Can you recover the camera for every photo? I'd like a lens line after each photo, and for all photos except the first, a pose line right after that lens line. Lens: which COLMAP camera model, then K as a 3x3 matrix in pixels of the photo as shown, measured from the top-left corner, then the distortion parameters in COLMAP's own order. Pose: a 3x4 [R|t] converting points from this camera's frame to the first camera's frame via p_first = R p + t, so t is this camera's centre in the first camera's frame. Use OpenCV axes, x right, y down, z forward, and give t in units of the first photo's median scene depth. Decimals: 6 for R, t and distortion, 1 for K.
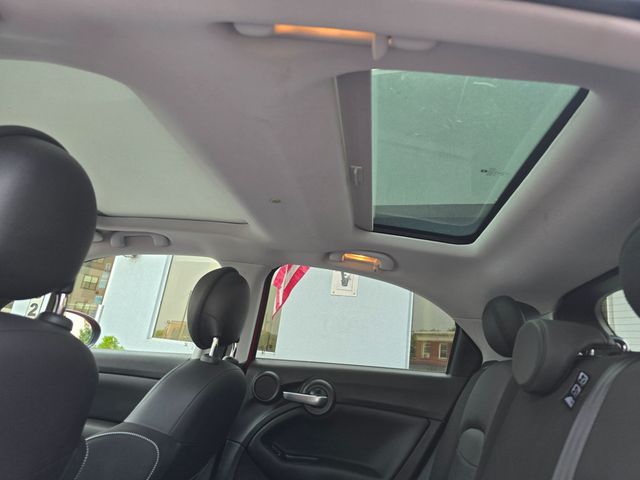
lens RADIAL K [[441.5, 0, 318.9], [0, 441.5, 236.9], [0, 0, 1]] dist [0.040741, -0.036312]
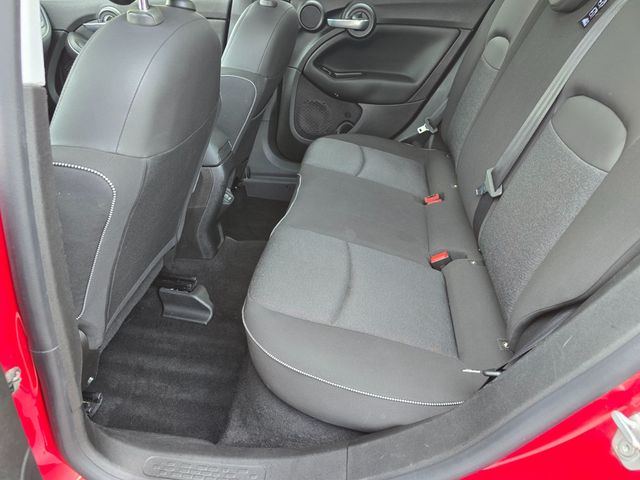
lens RADIAL K [[441.5, 0, 318.6], [0, 441.5, 237.5], [0, 0, 1]] dist [0.040741, -0.036312]
pose [[0.994284, -0.082542, -0.067724, -0.074496], [0.105568, 0.665128, 0.739229, -0.109757], [-0.015972, -0.742153, 0.670040, -0.138902]]
